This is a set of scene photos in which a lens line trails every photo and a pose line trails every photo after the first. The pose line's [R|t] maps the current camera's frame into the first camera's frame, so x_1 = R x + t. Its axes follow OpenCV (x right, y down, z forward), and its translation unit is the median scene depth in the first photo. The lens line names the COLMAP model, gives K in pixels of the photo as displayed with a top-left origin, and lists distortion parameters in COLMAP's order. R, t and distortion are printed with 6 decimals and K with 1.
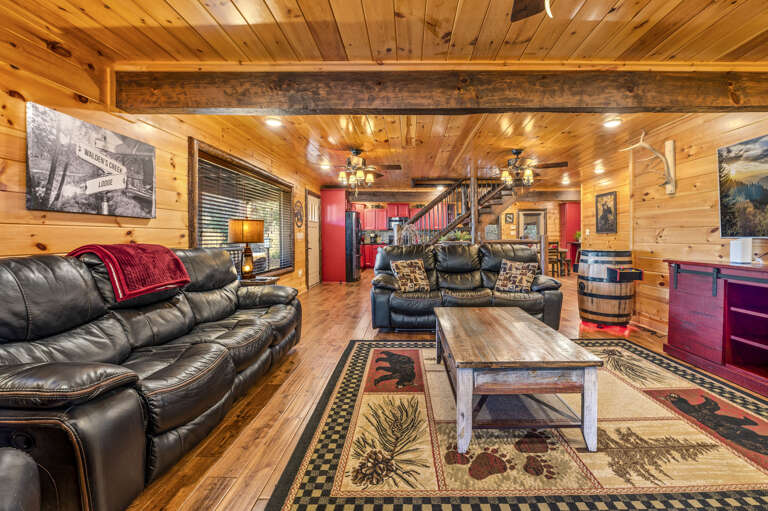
lens RADIAL K [[332.7, 0, 370.6], [0, 332.7, 241.4], [0, 0, 1]] dist [-0.009361, -0.001171]
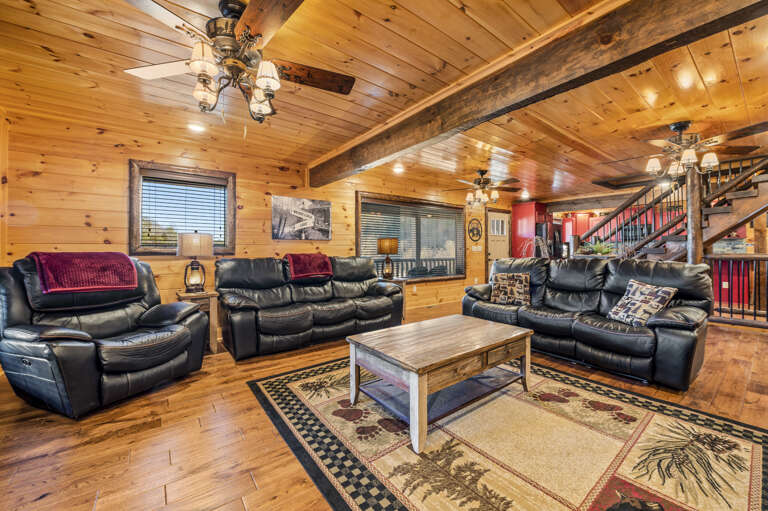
lens RADIAL K [[305.0, 0, 385.4], [0, 305.0, 252.4], [0, 0, 1]] dist [-0.011205, -0.000362]
pose [[0.600494, 0.007006, -0.799599, 1.023532], [-0.008443, 0.999961, 0.002421, -0.006858], [0.799585, 0.005298, 0.600530, 0.242993]]
